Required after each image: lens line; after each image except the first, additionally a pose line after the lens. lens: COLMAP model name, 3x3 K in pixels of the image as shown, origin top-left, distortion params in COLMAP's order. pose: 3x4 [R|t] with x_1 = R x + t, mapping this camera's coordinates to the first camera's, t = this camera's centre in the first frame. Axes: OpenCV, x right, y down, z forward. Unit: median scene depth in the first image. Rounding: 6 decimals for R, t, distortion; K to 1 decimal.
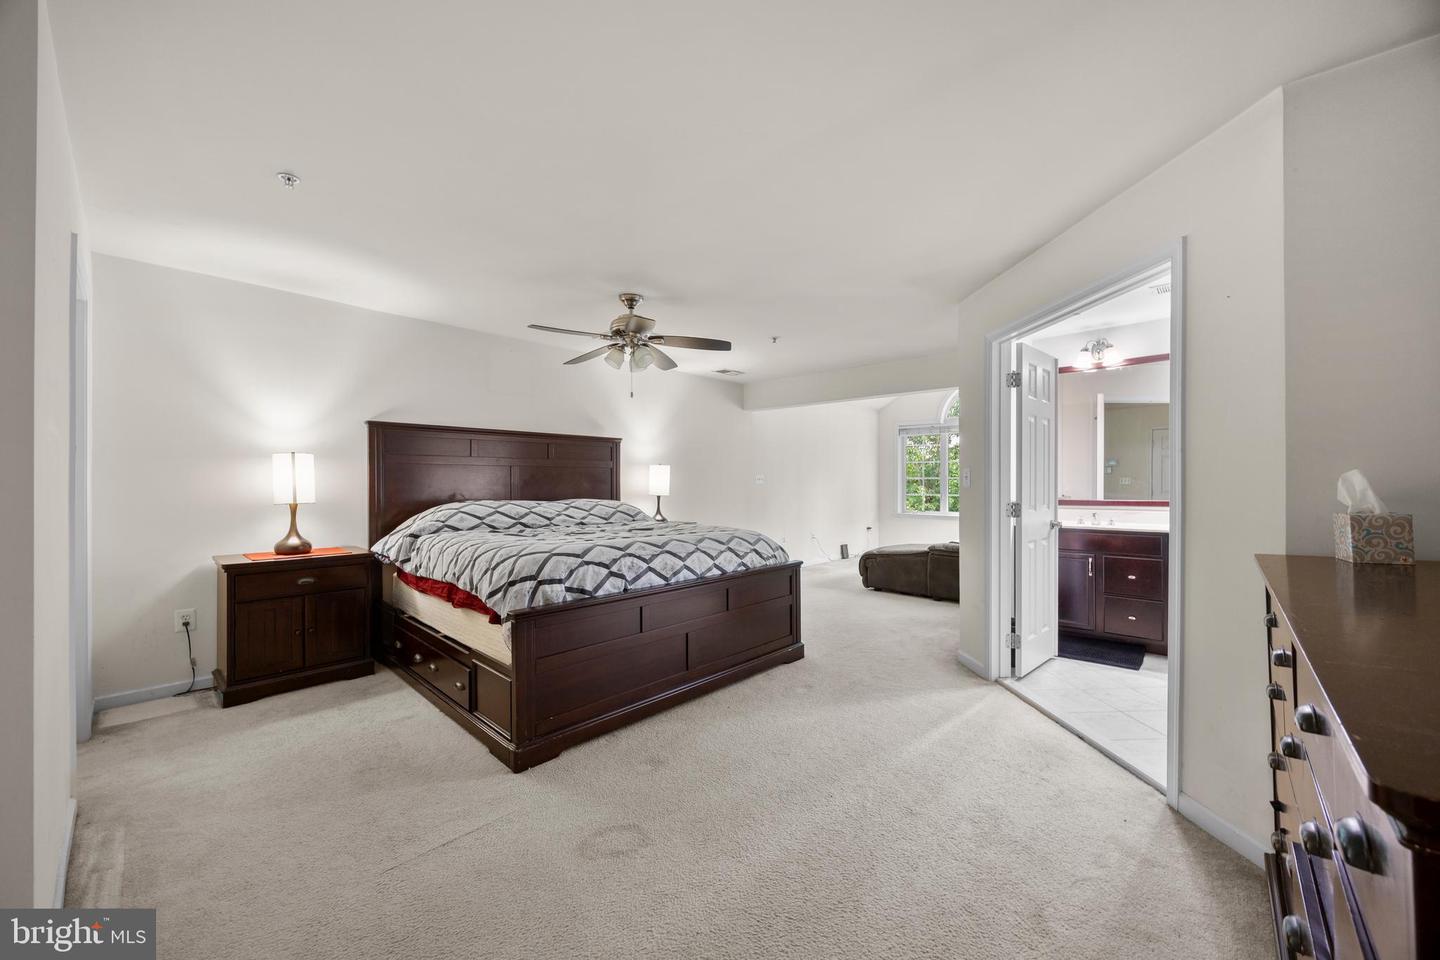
lens RADIAL K [[557.1, 0, 713.1], [0, 557.1, 479.7], [0, 0, 1]] dist [-0.001936, -0.000188]
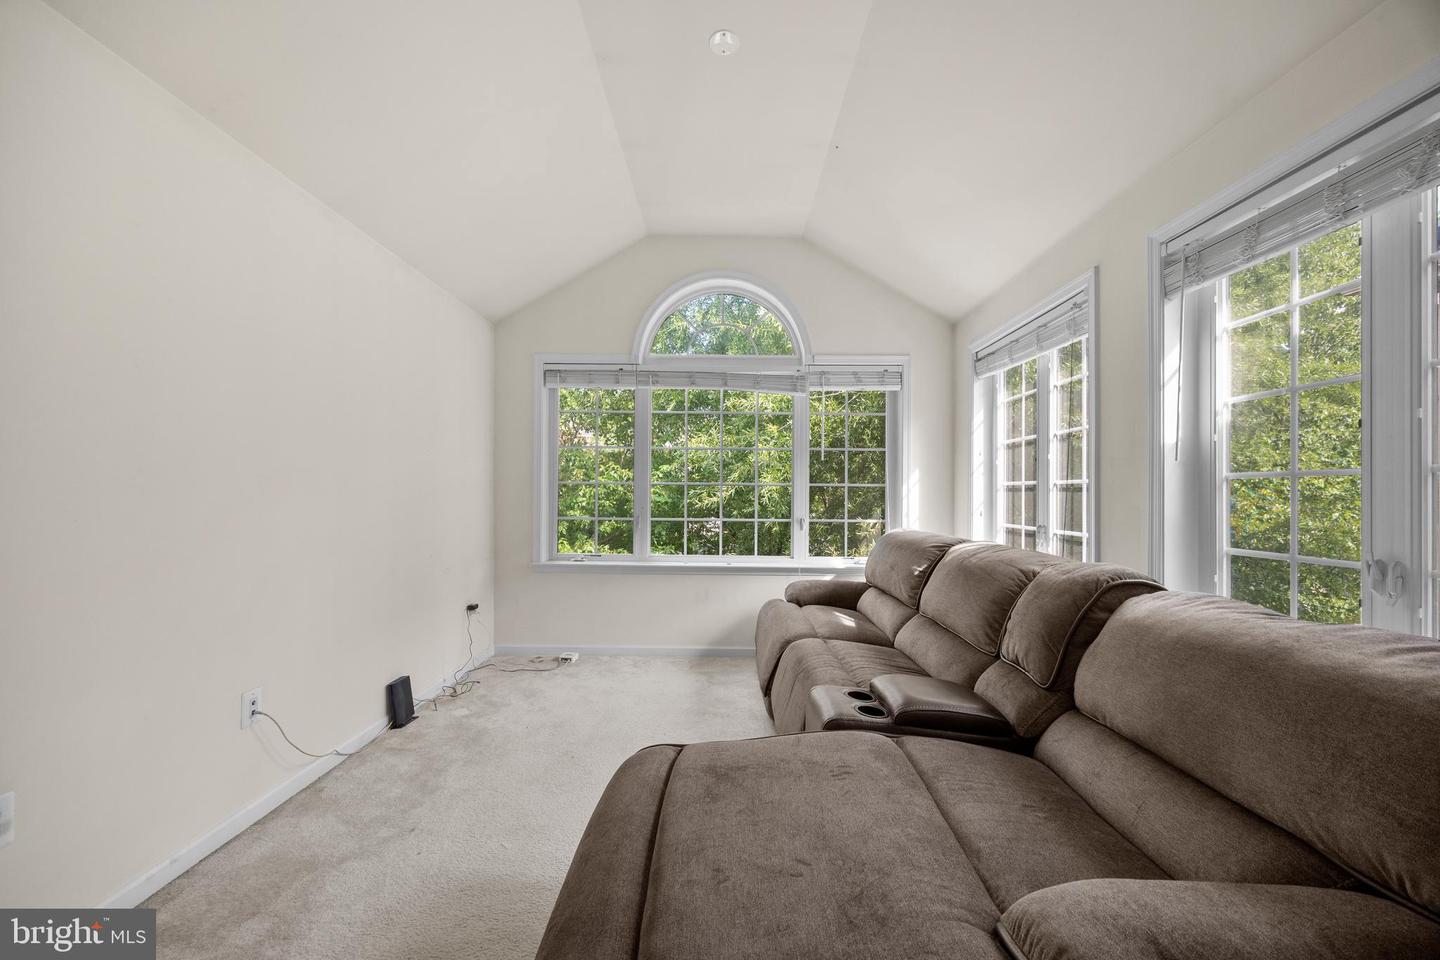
lens RADIAL K [[545.4, 0, 715.3], [0, 545.4, 493.0], [0, 0, 1]] dist [-0.006950, 0.000697]
pose [[0.742364, 0.003115, 0.669990, 0.370377], [-0.009545, 0.999937, 0.005927, 0.005052], [-0.669929, -0.010795, 0.742347, 1.488231]]
